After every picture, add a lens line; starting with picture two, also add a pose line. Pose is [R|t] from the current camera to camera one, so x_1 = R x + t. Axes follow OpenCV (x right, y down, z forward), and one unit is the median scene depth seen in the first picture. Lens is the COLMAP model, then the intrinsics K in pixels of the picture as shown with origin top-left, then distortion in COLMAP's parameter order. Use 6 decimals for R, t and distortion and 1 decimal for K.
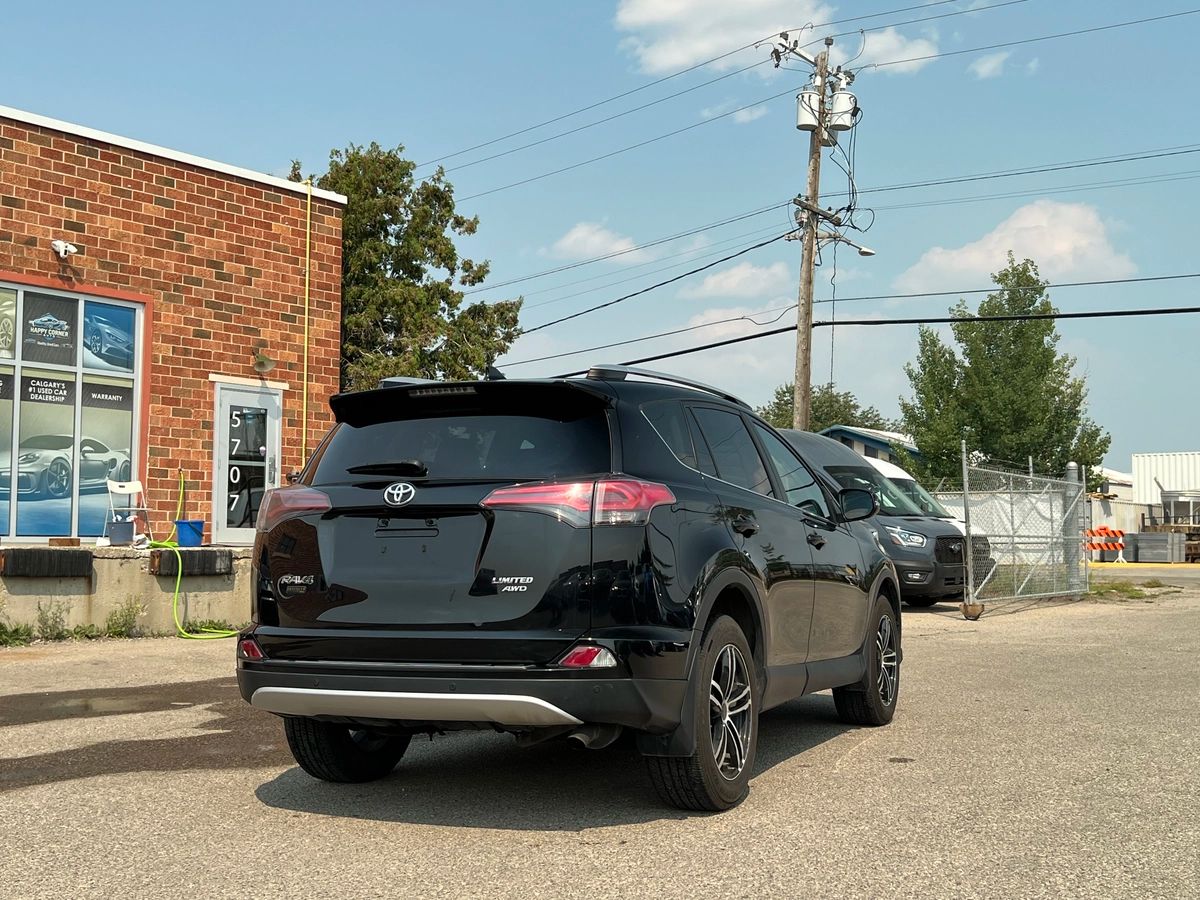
lens RADIAL K [[1375.2, 0, 619.5], [0, 1375.2, 457.1], [0, 0, 1]] dist [0.079981, 0.000000]
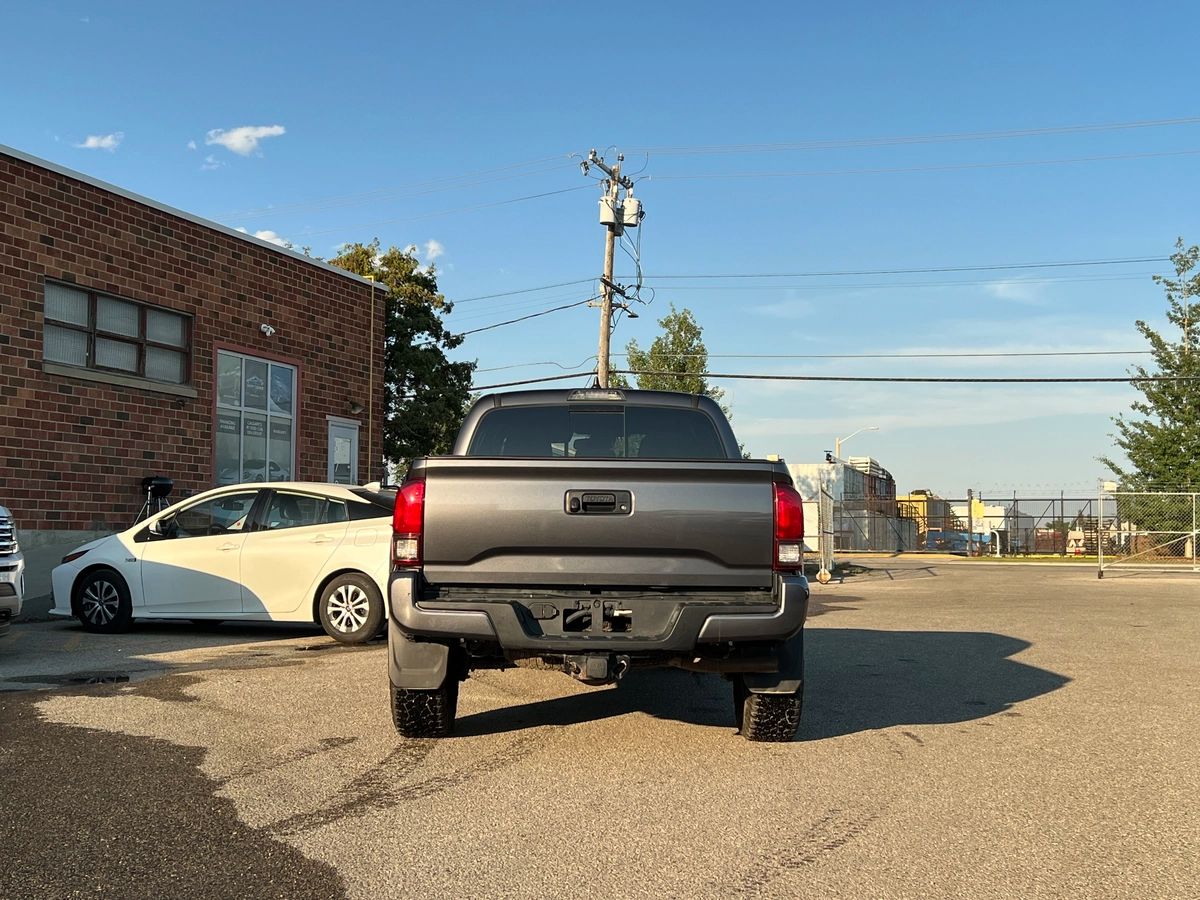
lens RADIAL K [[1375.2, 0, 600.2], [0, 1375.2, 447.5], [0, 0, 1]] dist [0.079981, 0.000000]
pose [[0.948996, 0.024230, 0.314355, -0.469314], [-0.023397, 0.999706, -0.006424, -0.024259], [-0.314418, -0.001258, 0.949284, -0.423029]]
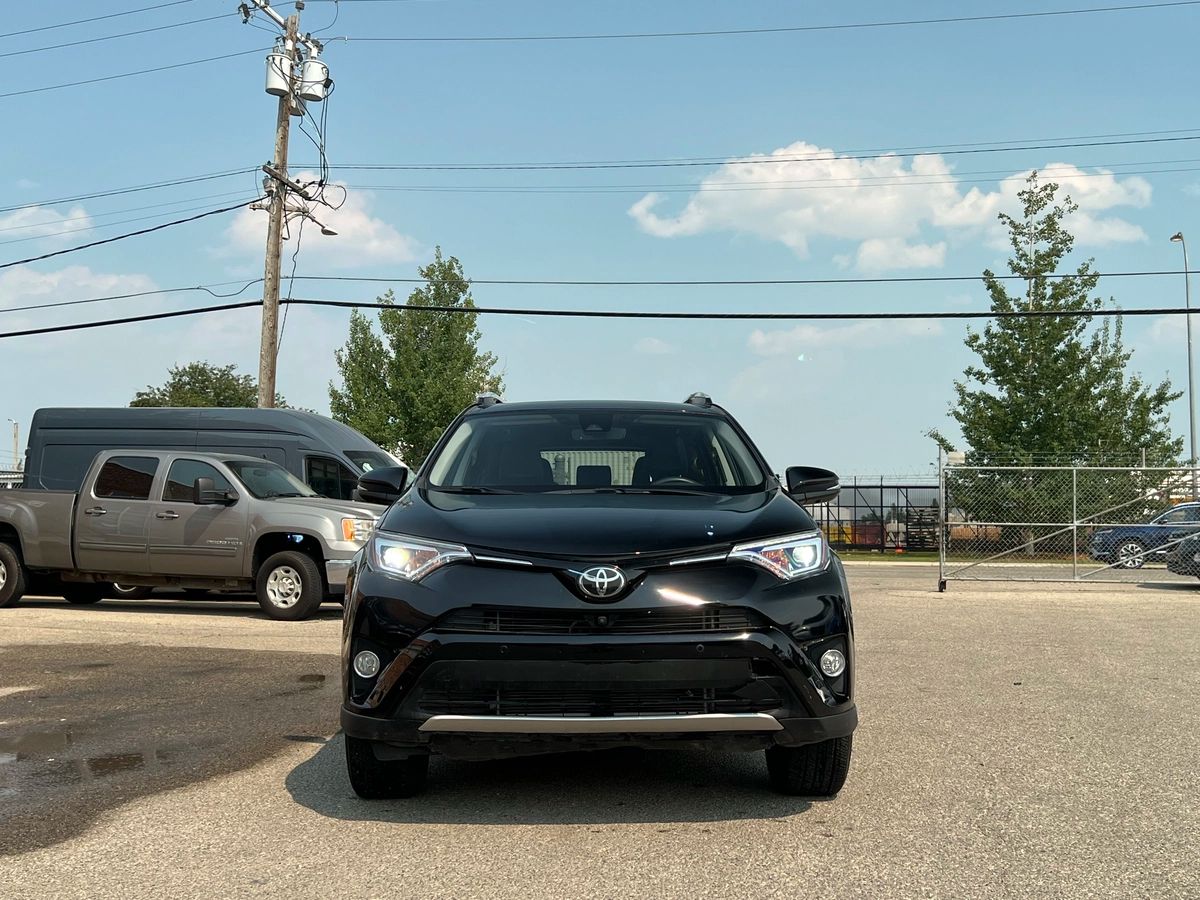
lens RADIAL K [[1375.2, 0, 616.8], [0, 1375.2, 441.9], [0, 0, 1]] dist [0.079981, 0.000000]
pose [[0.900558, 0.032020, 0.433556, -0.098512], [-0.030247, 0.999482, -0.010990, 0.005623], [-0.433683, -0.003216, 0.901060, 0.077707]]
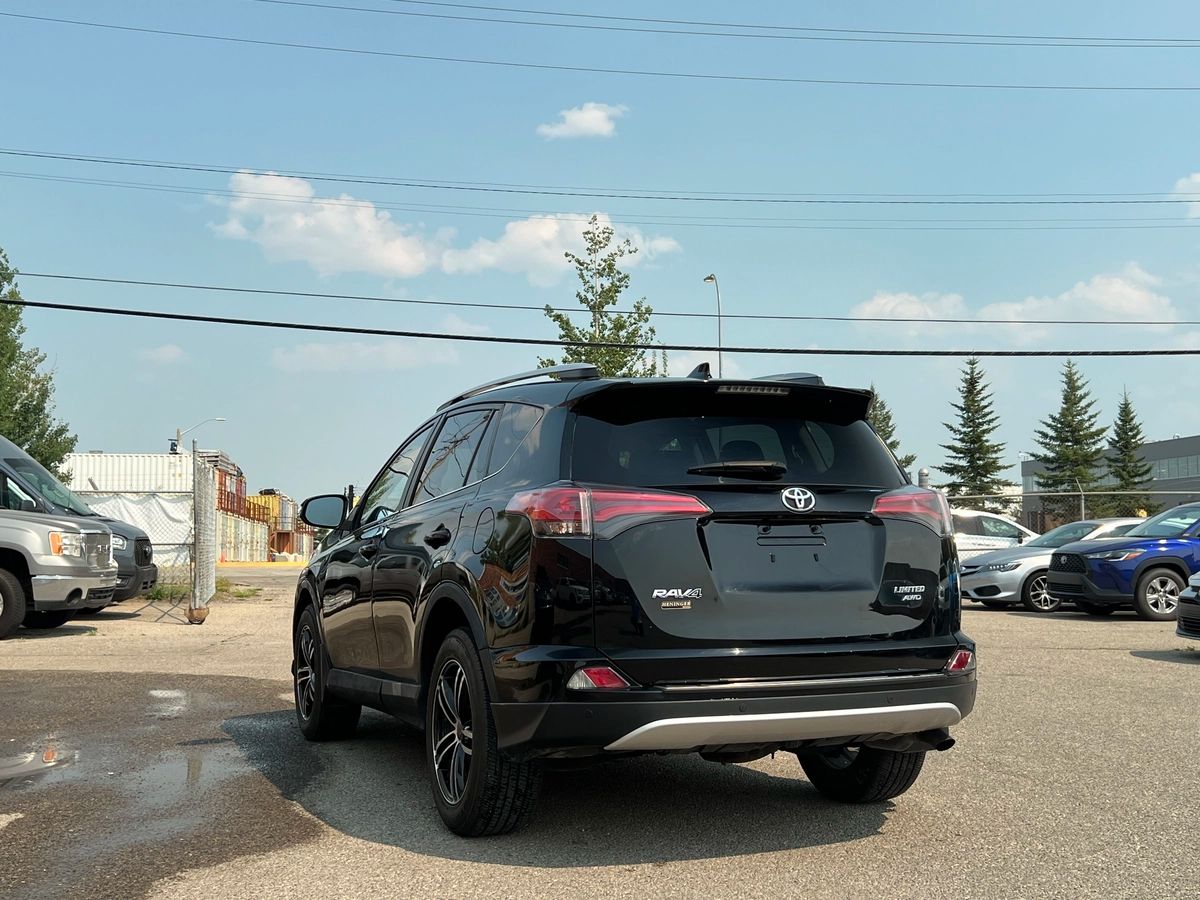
lens RADIAL K [[1375.2, 0, 606.7], [0, 1375.2, 443.6], [0, 0, 1]] dist [0.079981, 0.000000]
pose [[0.696713, 0.052098, 0.715456, -0.234363], [-0.045550, 0.998560, -0.028356, 0.005417], [-0.715903, -0.012833, 0.698082, 0.111218]]
